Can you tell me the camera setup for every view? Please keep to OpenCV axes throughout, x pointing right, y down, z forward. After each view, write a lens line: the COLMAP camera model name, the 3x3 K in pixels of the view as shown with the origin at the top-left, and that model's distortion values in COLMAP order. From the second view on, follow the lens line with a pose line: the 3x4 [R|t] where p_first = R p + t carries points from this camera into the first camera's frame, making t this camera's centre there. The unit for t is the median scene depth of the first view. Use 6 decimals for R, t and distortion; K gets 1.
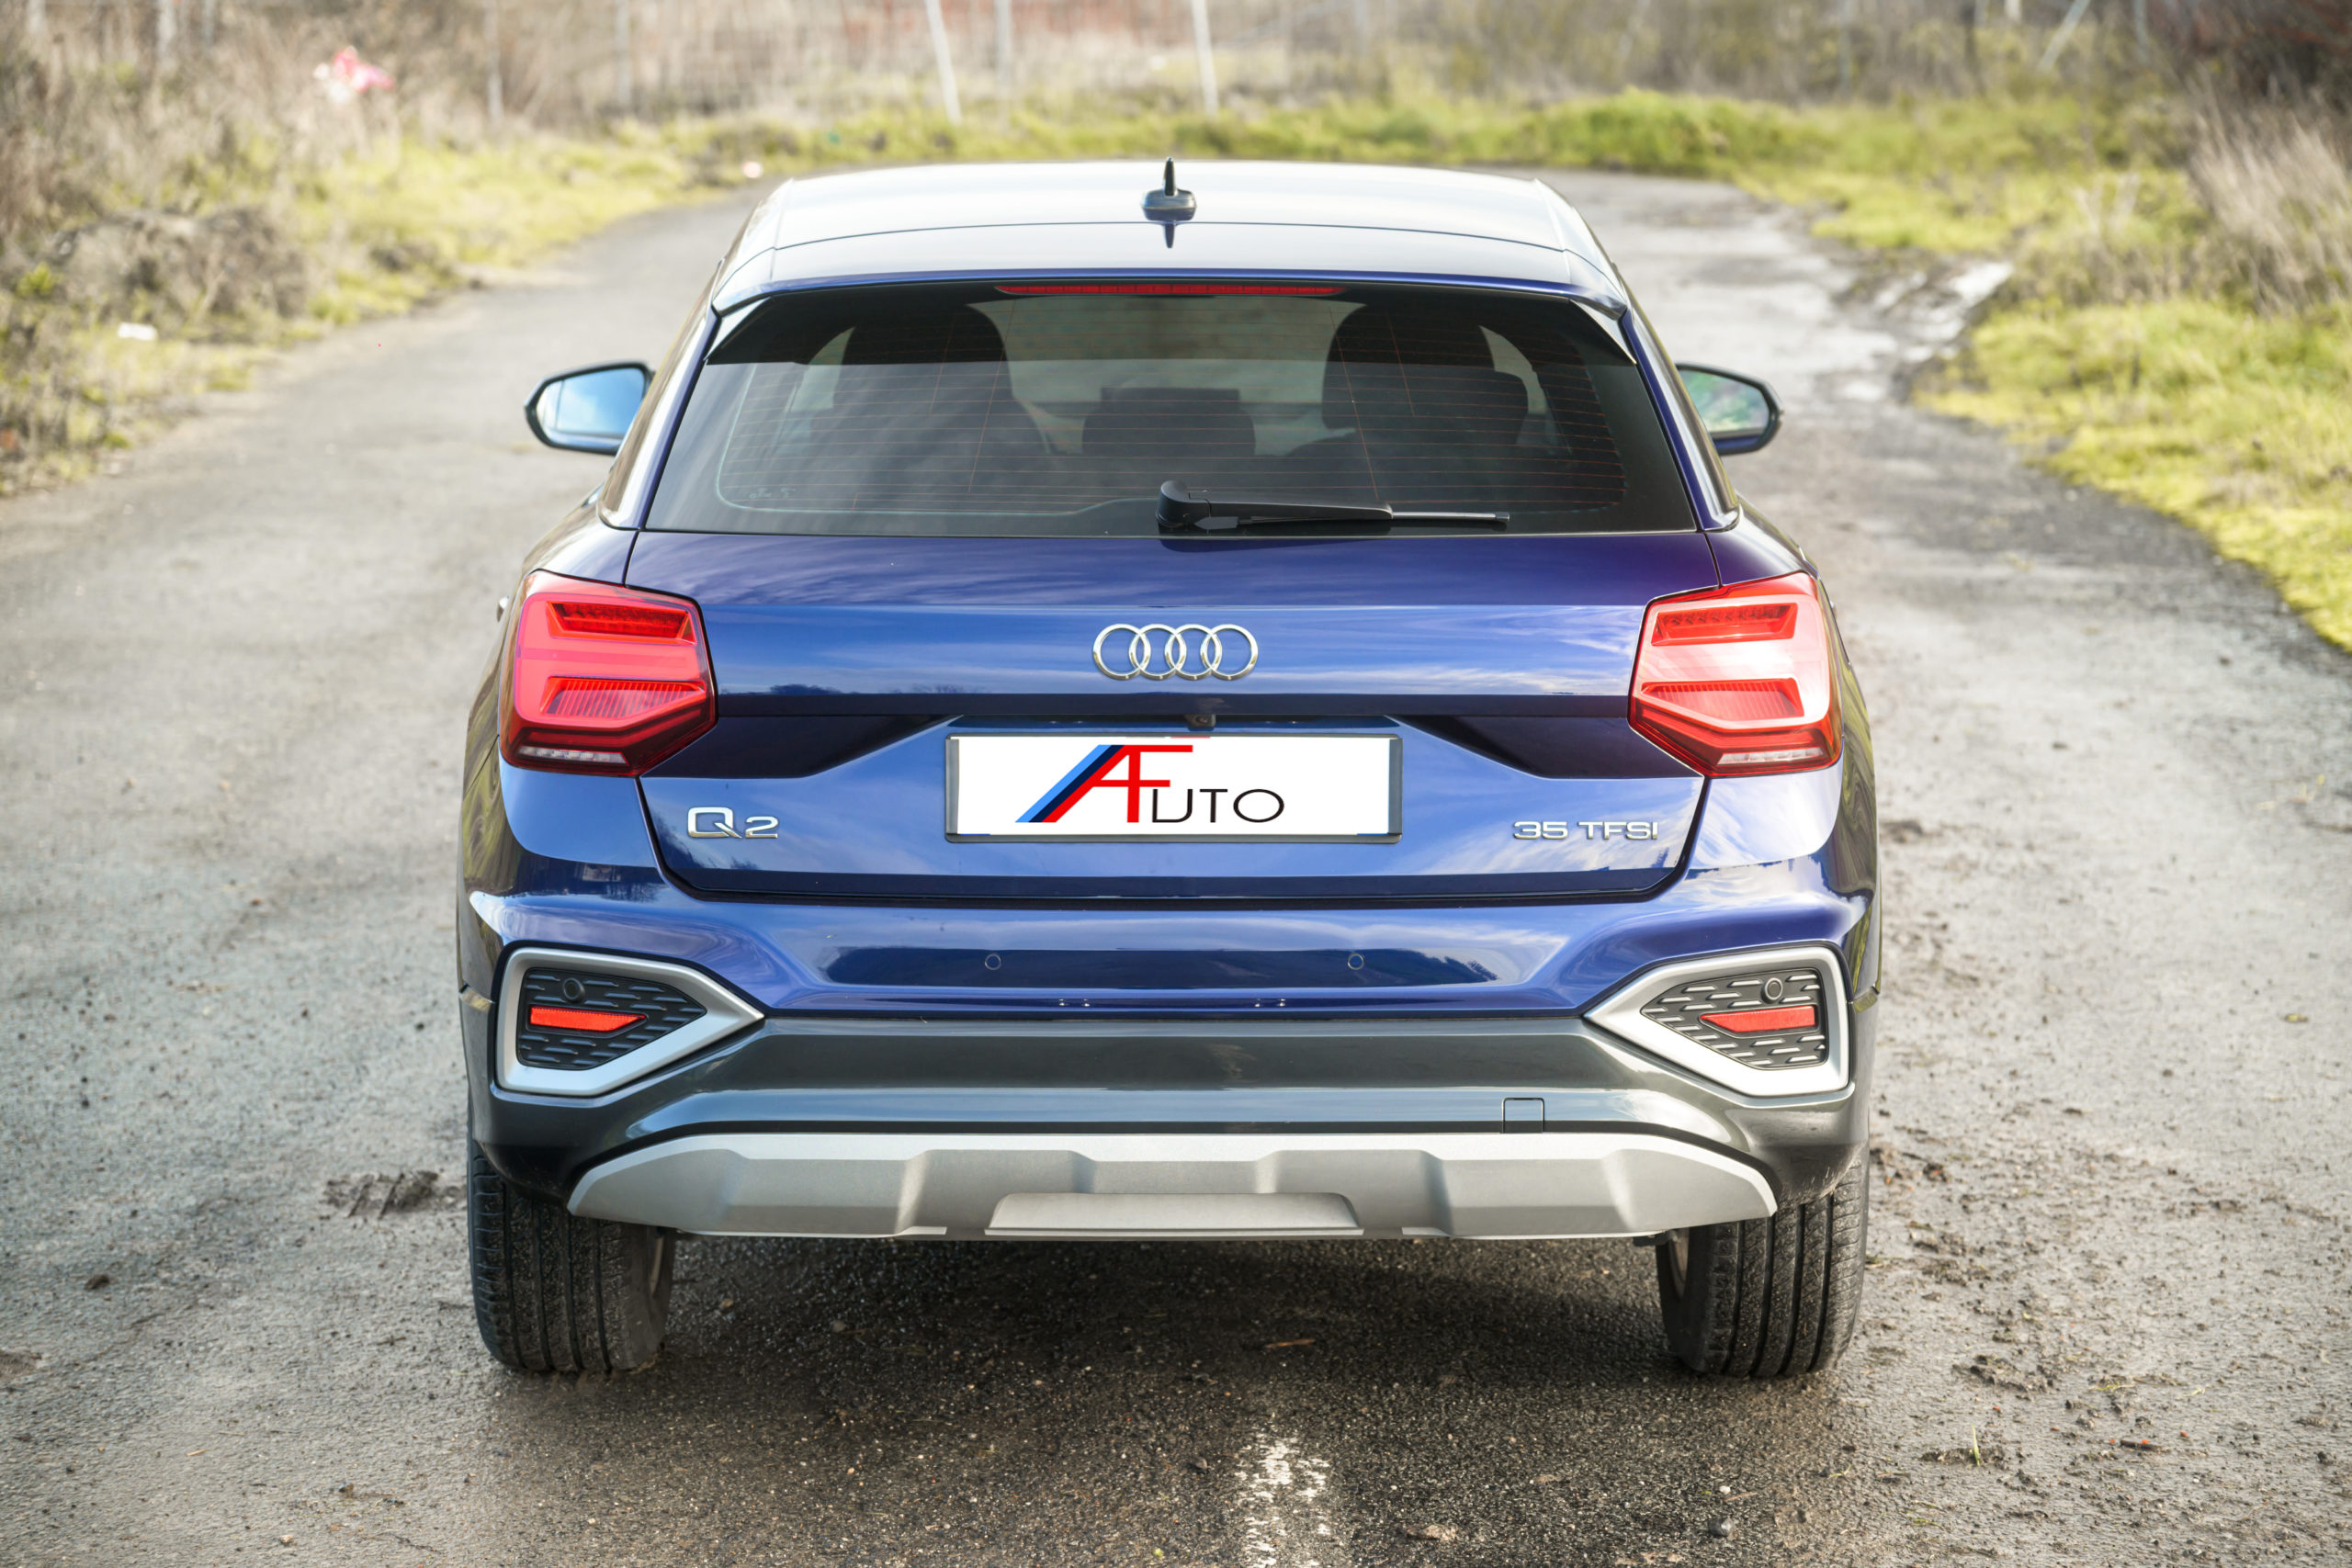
lens RADIAL K [[5442.5, 0, 1185.7], [0, 5442.5, 786.6], [0, 0, 1]] dist [-0.009495, 0.000000]
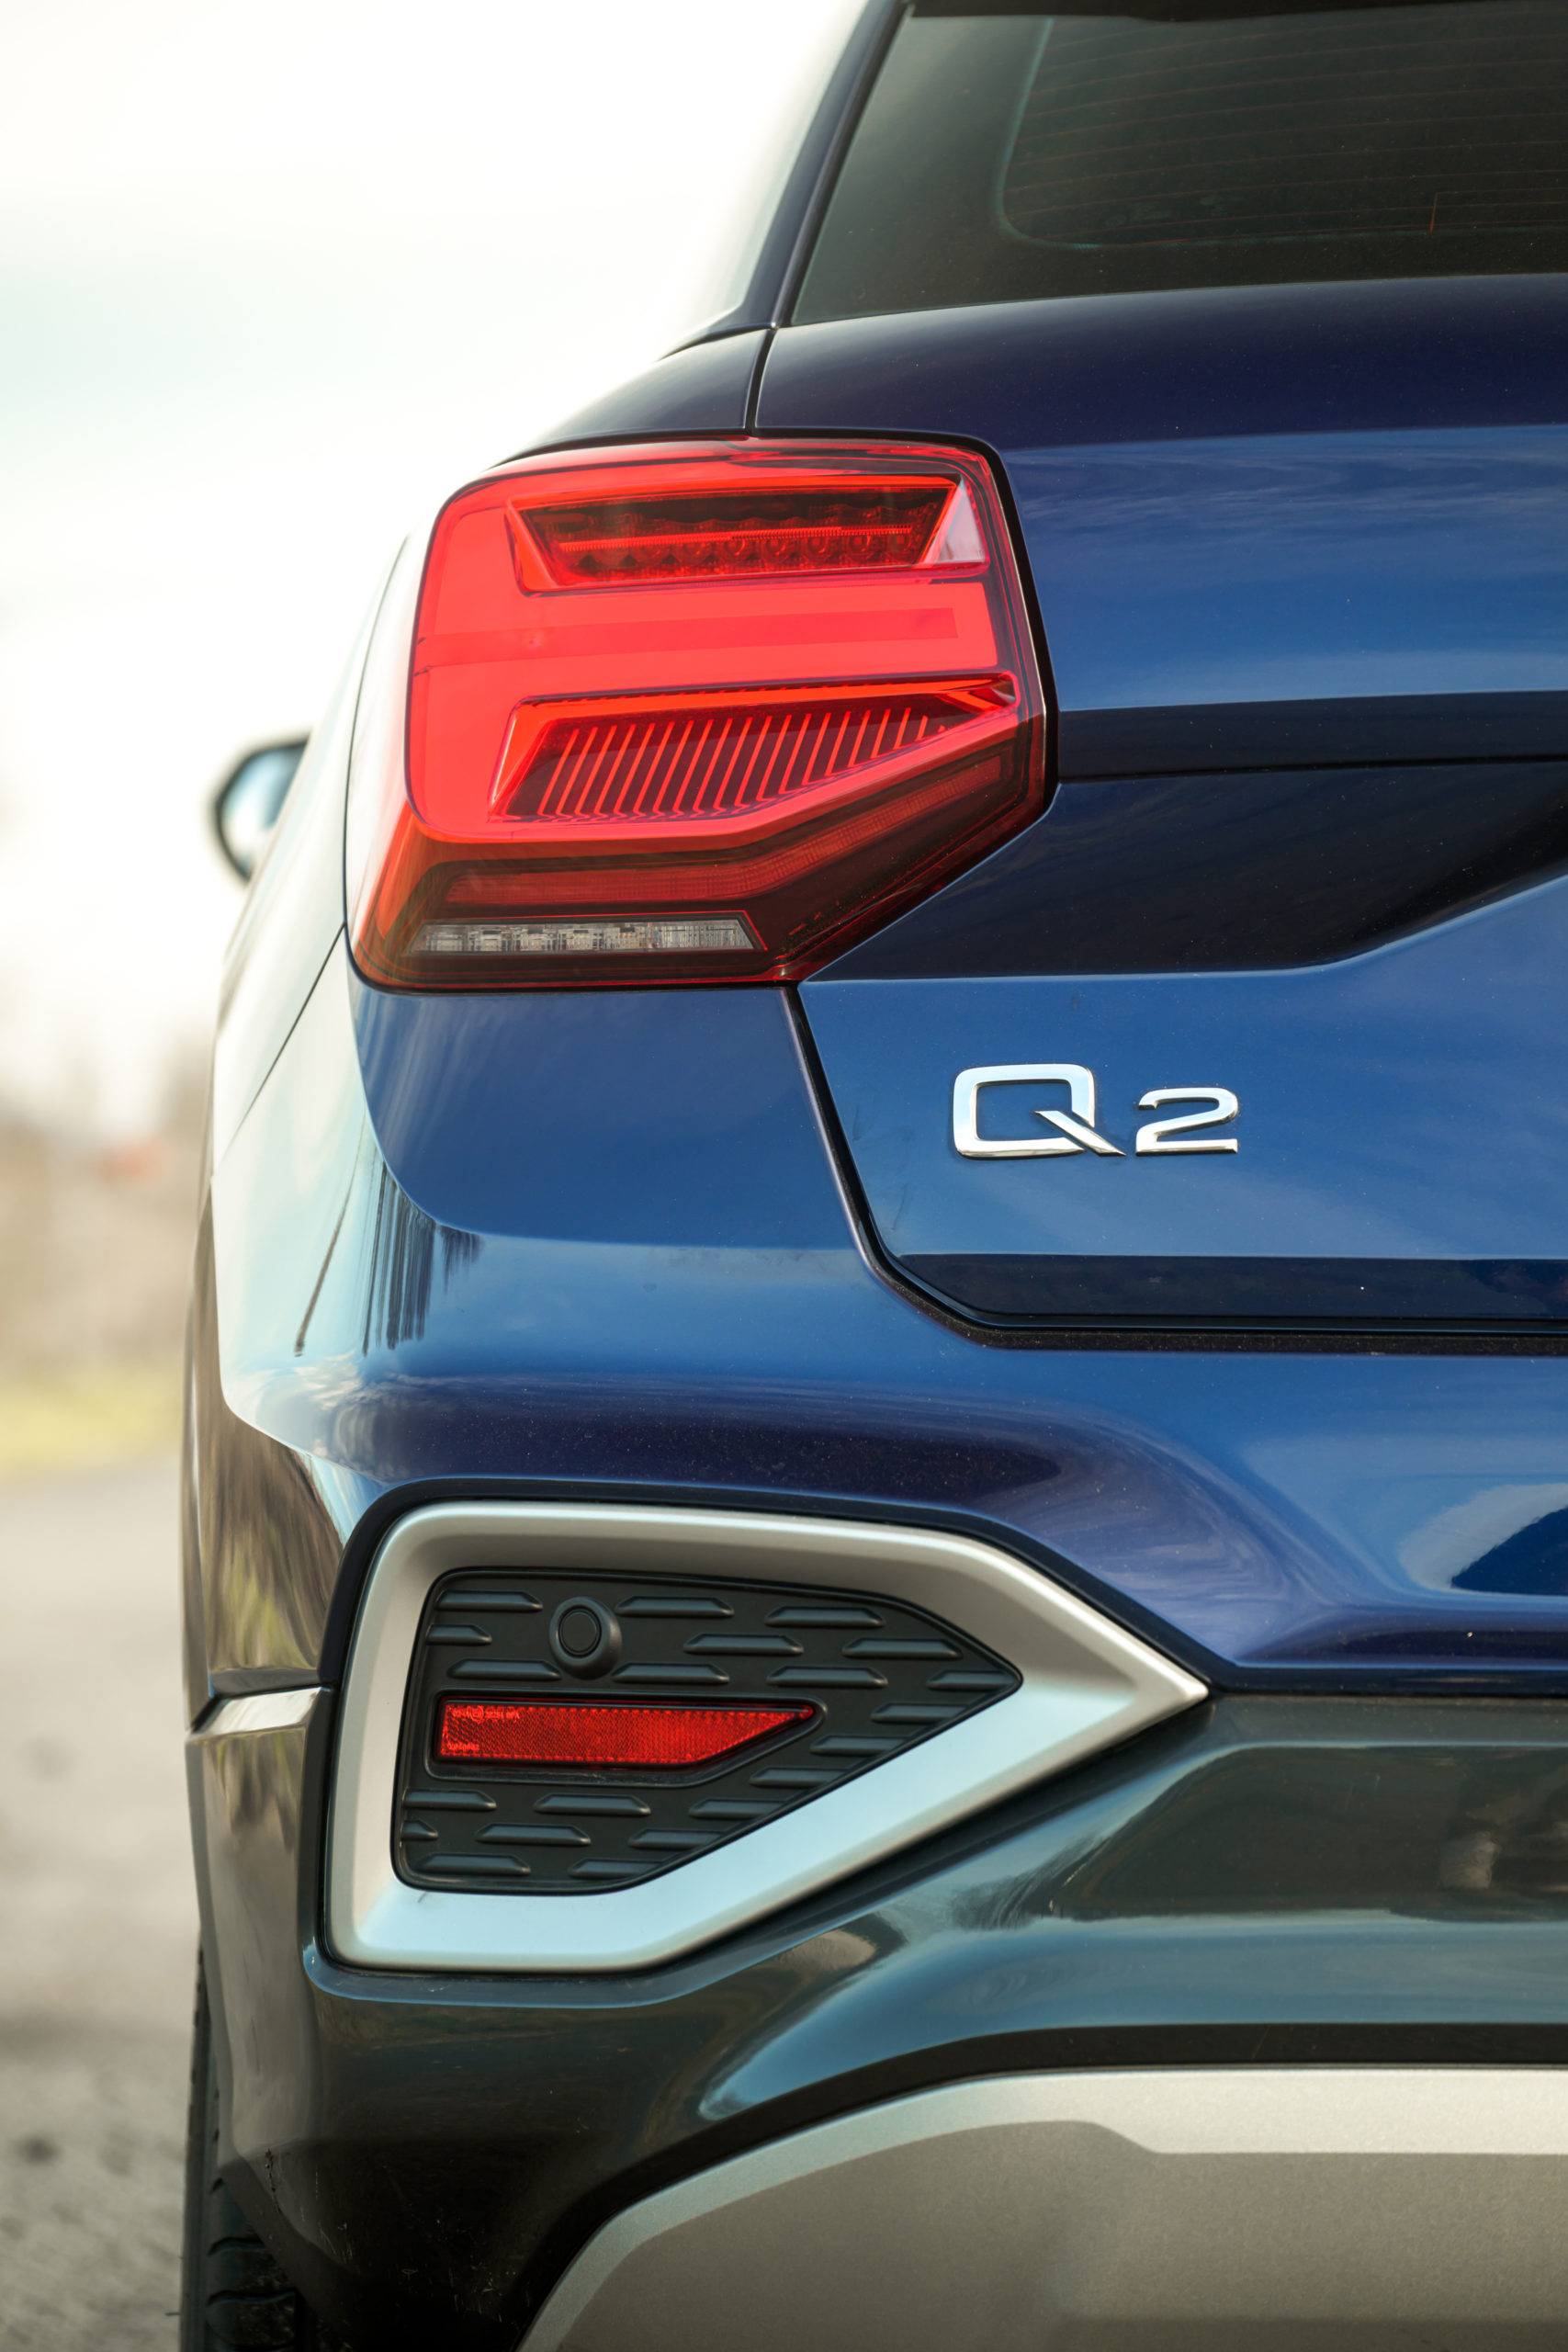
lens RADIAL K [[7086.1, 0, 782.5], [0, 7086.1, 1177.1], [0, 0, 1]] dist [0.013253, 0.000000]
pose [[0.999942, 0.009432, 0.005284, -0.103578], [-0.008359, 0.984452, -0.175457, 0.084322], [-0.006857, 0.175403, 0.984473, 0.584054]]
